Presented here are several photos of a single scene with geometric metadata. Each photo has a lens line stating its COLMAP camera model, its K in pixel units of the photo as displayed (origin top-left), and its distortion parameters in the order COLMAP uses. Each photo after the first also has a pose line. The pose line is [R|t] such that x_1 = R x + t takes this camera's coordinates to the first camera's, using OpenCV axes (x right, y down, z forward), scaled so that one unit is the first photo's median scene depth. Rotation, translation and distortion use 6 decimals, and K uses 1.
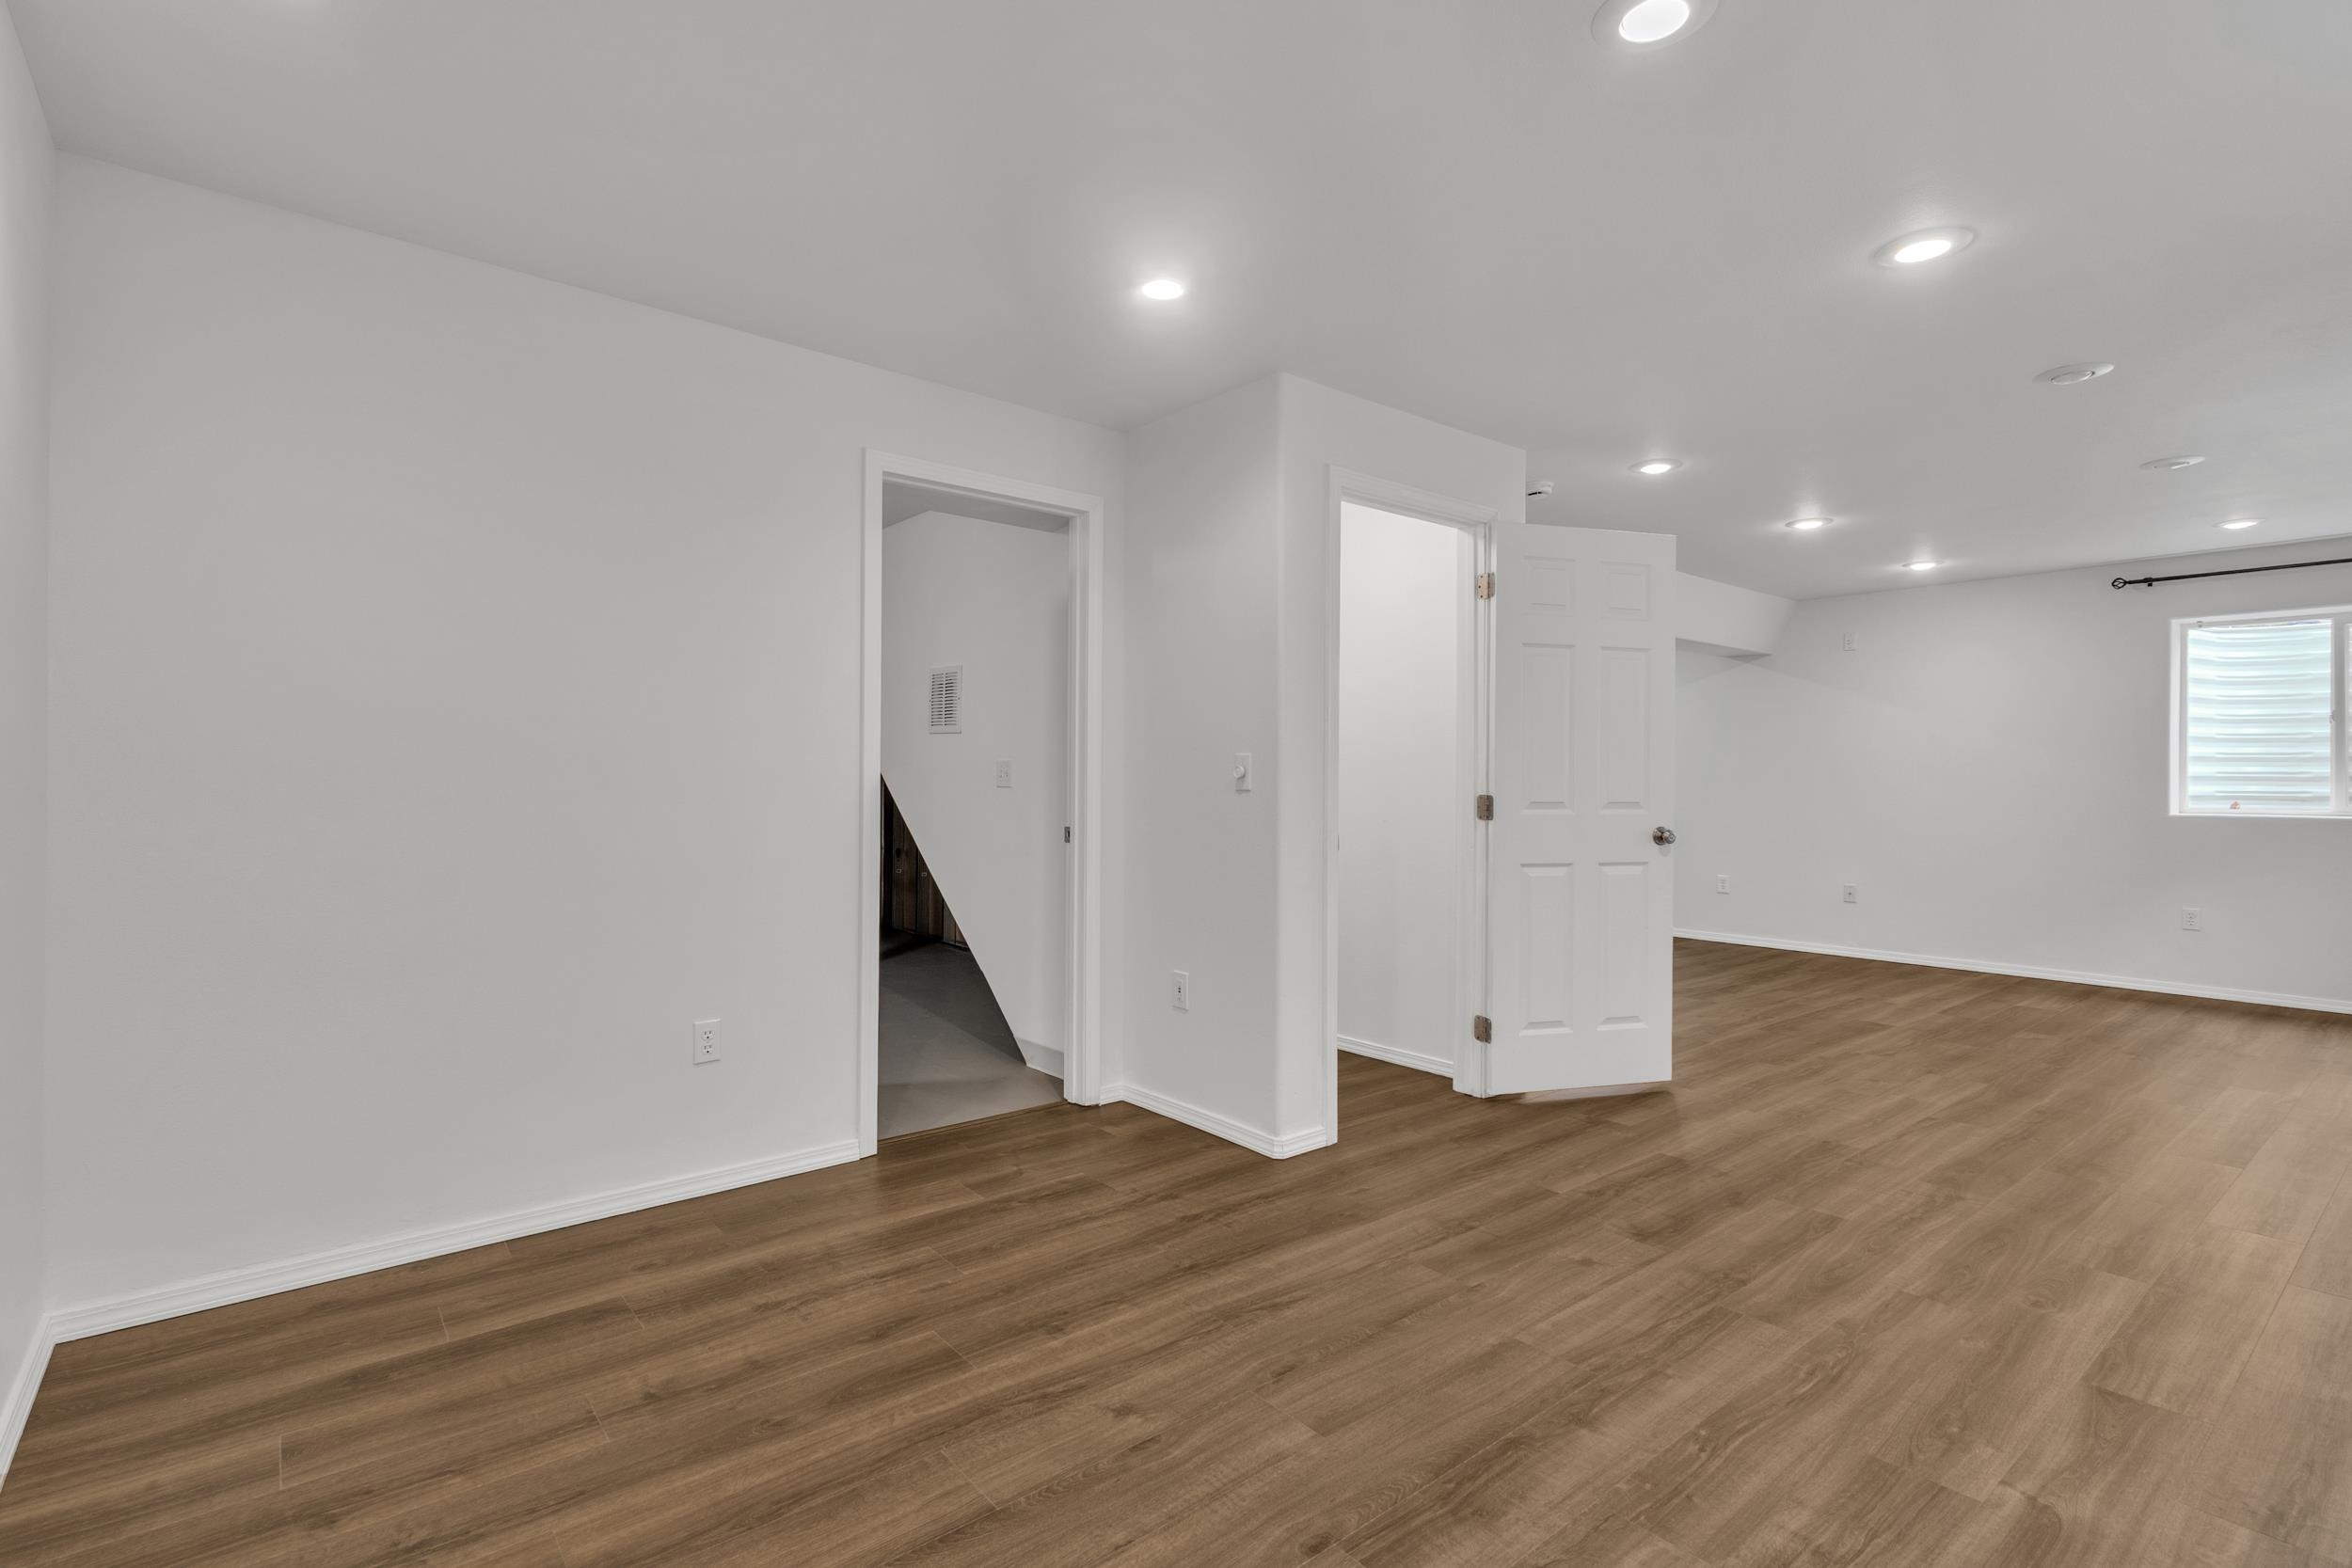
lens RADIAL K [[1092.8, 0, 1175.1], [0, 1092.8, 778.7], [0, 0, 1]] dist [0.012342, -0.002075]
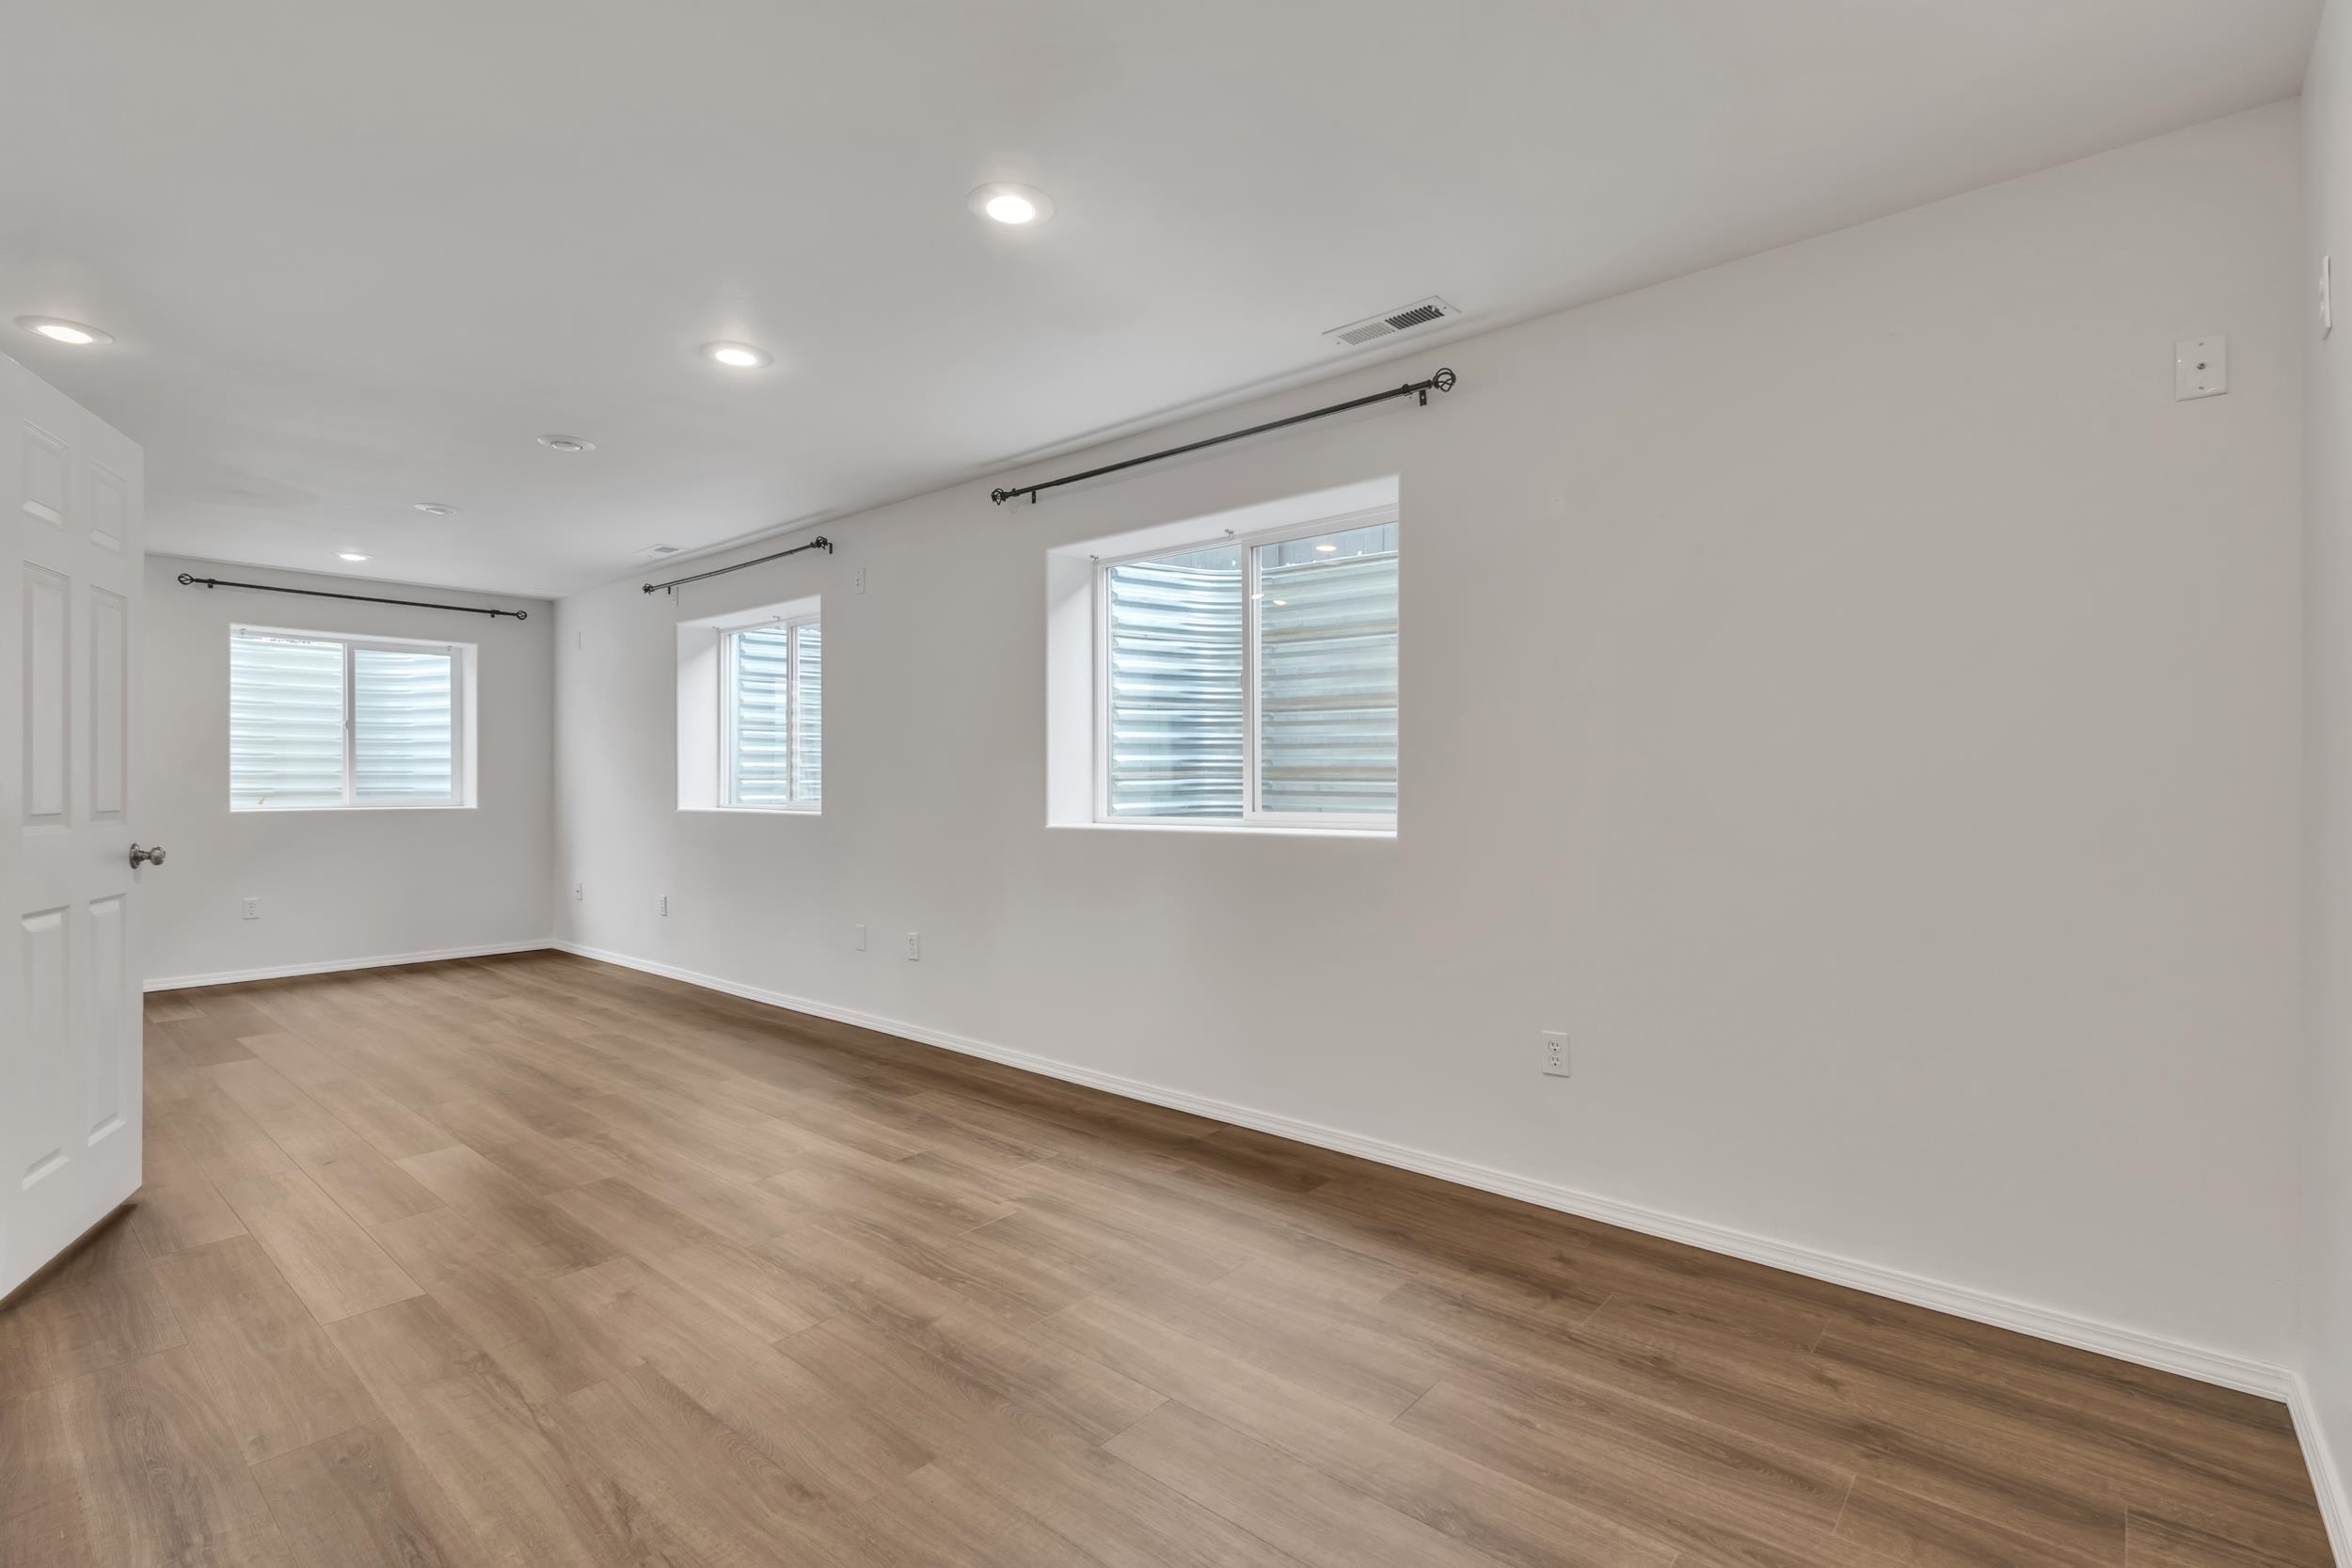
lens RADIAL K [[1092.8, 0, 1163.3], [0, 1092.8, 784.4], [0, 0, 1]] dist [0.012342, -0.002075]
pose [[-0.163636, -0.007692, 0.986491, -0.563139], [0.001338, 0.999967, 0.008019, -0.000382], [-0.986520, 0.002632, -0.163620, 0.639248]]
